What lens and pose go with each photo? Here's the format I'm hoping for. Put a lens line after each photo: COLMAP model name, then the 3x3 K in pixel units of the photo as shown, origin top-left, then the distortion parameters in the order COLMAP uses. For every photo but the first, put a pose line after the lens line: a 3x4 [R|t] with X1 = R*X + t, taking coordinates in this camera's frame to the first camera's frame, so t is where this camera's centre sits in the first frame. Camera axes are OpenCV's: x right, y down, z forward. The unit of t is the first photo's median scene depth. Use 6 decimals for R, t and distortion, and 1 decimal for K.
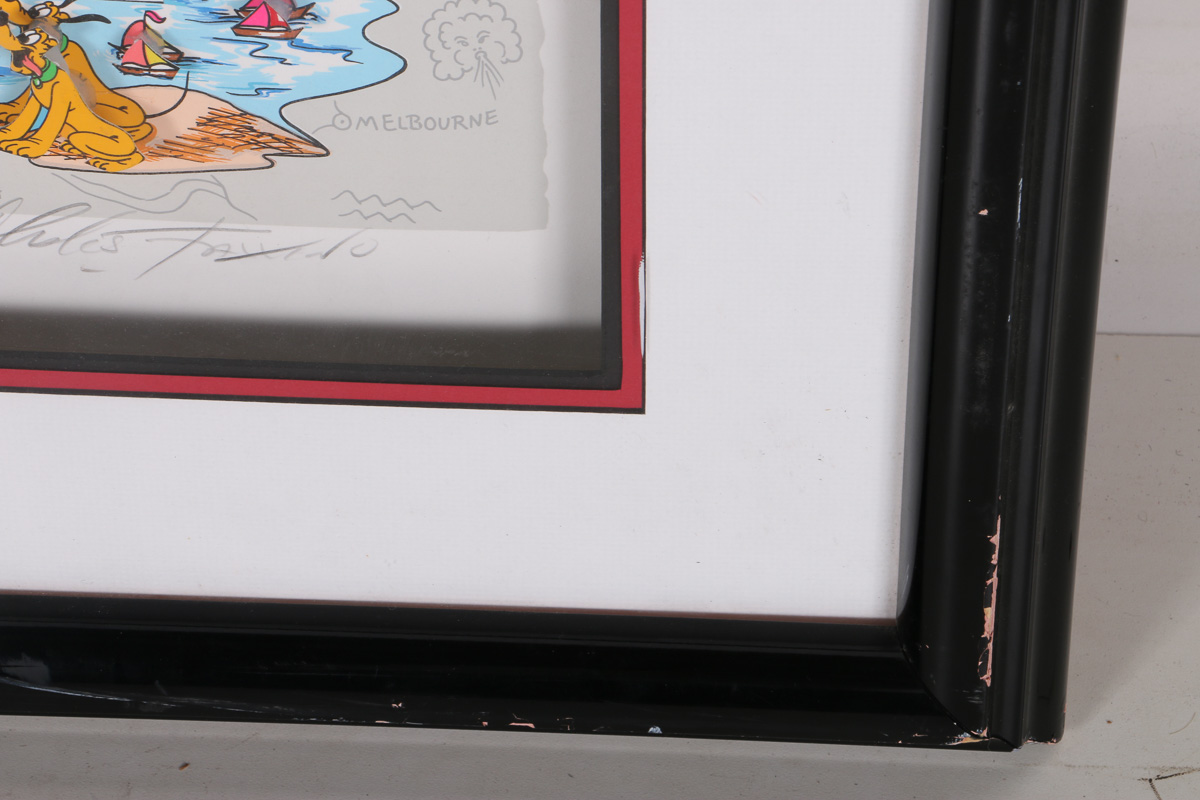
lens RADIAL K [[3768.6, 0, 594.0], [0, 3768.6, 314.7], [0, 0, 1]] dist [0.567230, 0.000000]
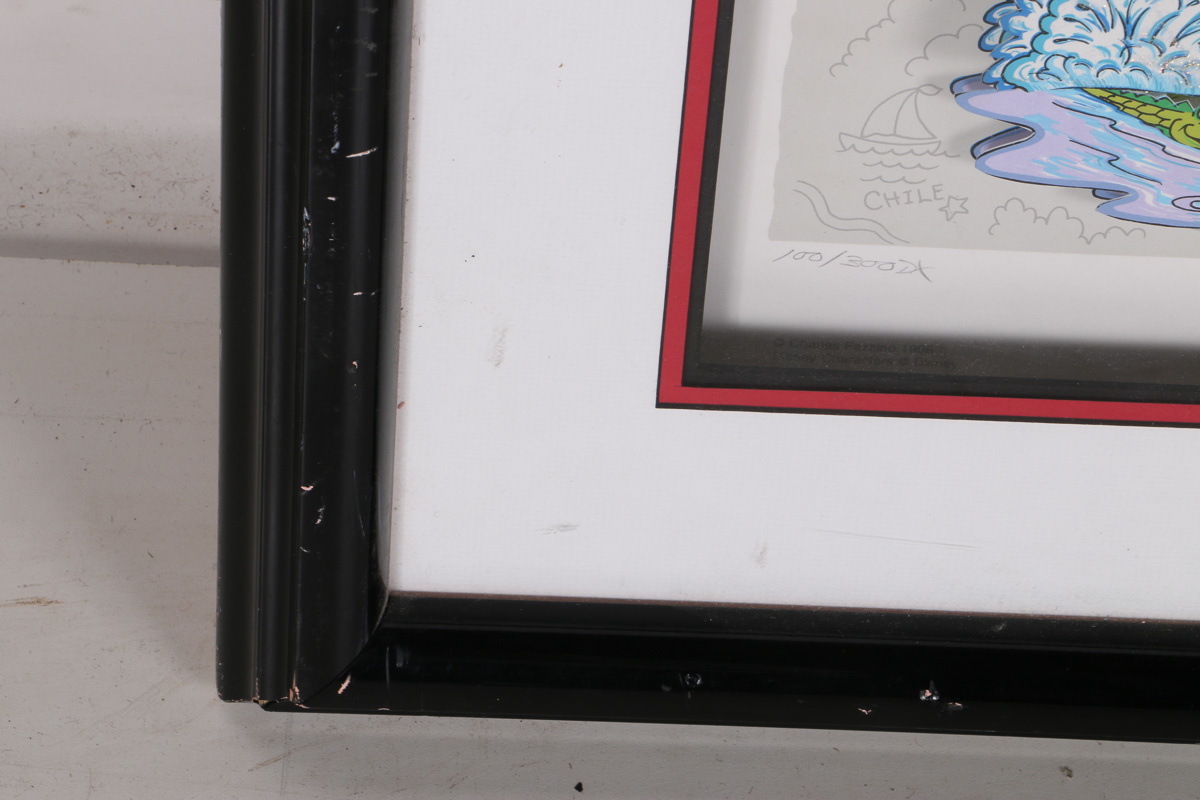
lens RADIAL K [[3768.6, 0, 598.3], [0, 3768.6, 401.6], [0, 0, 1]] dist [0.567230, 0.000000]
pose [[0.995159, 0.007874, 0.097958, -0.246439], [-0.010697, 0.999542, 0.028321, -0.007814], [-0.097690, -0.029232, 0.994787, 0.008683]]
